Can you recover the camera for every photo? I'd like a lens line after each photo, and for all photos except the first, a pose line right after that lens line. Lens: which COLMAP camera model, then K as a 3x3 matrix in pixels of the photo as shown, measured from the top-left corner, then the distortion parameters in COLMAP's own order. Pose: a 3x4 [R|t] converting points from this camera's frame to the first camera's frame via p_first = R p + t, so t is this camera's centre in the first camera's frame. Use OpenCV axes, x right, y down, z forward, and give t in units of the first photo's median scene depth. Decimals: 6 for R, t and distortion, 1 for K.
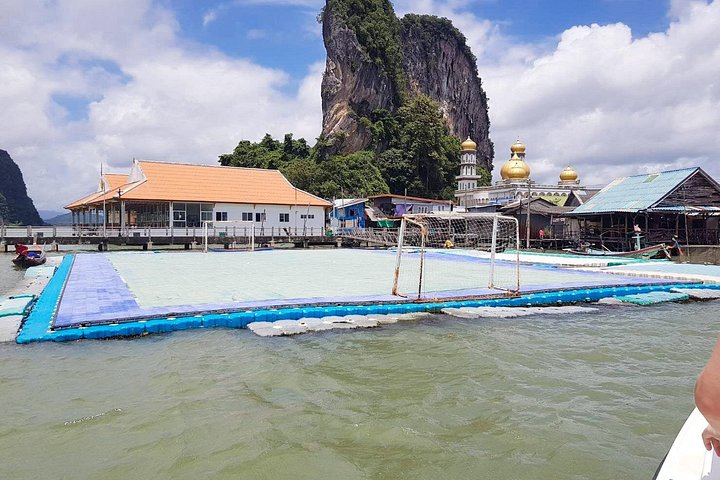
lens RADIAL K [[477.3, 0, 360.0], [0, 477.3, 240.0], [0, 0, 1]] dist [0.000478, 0.002064]
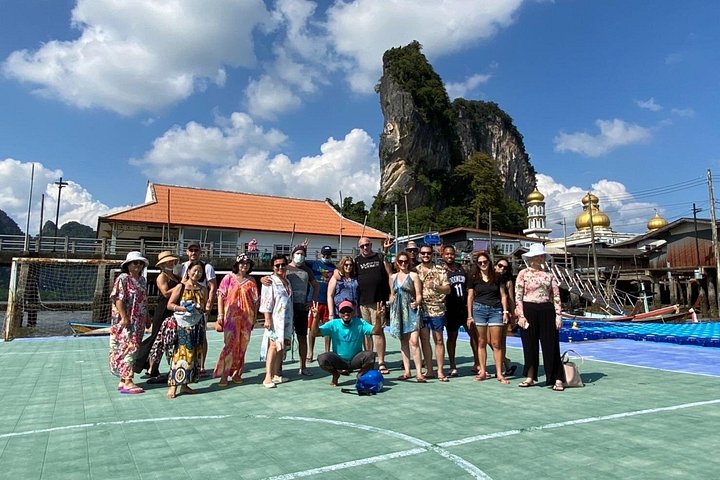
lens RADIAL K [[407.9, 0, 360.0], [0, 407.9, 240.0], [0, 0, 1]] dist [-0.000803, -0.001754]
pose [[0.991190, -0.016764, -0.131384, -0.010365], [-0.005839, 0.985463, -0.169792, 0.021683], [0.132320, 0.169063, 0.976683, 0.177252]]
